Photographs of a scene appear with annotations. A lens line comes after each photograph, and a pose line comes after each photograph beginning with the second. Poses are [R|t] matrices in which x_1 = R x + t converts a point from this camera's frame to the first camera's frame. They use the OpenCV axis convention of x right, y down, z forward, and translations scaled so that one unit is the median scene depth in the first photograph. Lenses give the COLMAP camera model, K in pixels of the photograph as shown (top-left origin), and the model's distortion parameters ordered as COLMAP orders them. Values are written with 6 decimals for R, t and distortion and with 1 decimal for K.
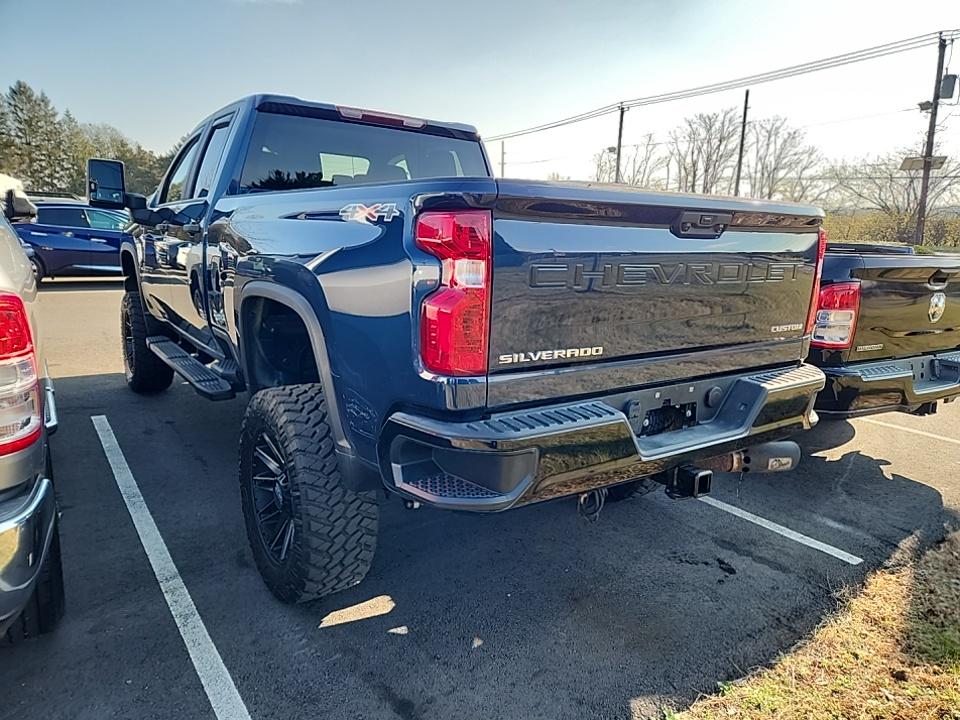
lens RADIAL K [[634.4, 0, 486.3], [0, 634.4, 405.1], [0, 0, 1]] dist [0.077821, -0.064073]
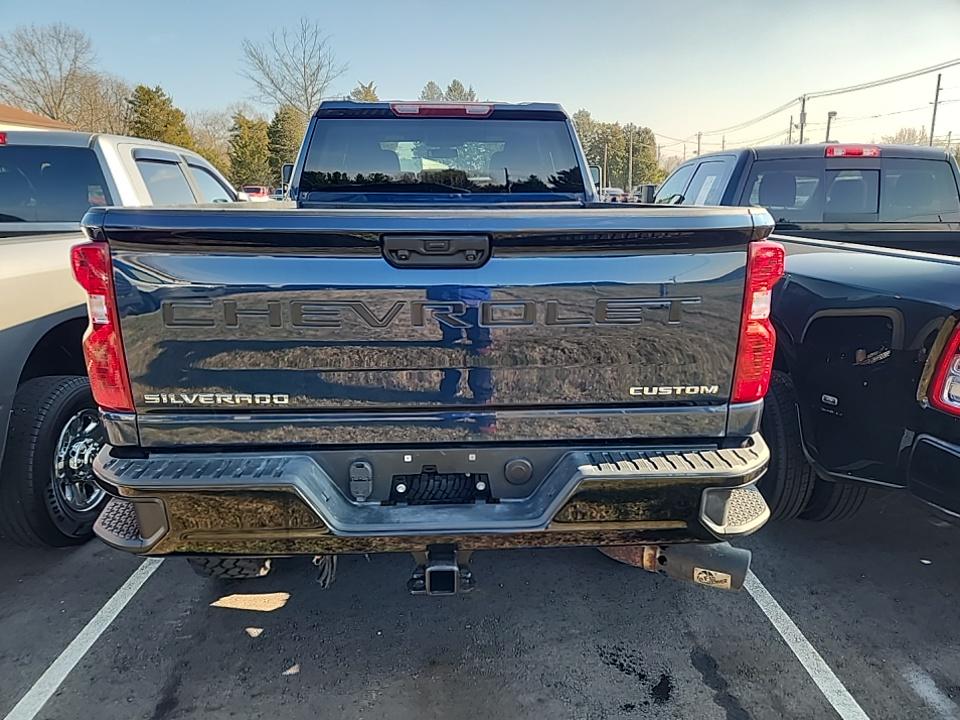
lens RADIAL K [[634.0, 0, 482.8], [0, 634.0, 408.3], [0, 0, 1]] dist [0.062123, -0.046132]
pose [[0.838567, 0.143410, -0.525585, 0.650644], [-0.115089, 0.989591, 0.086394, -0.135835], [0.532504, -0.011958, 0.846343, 0.314046]]
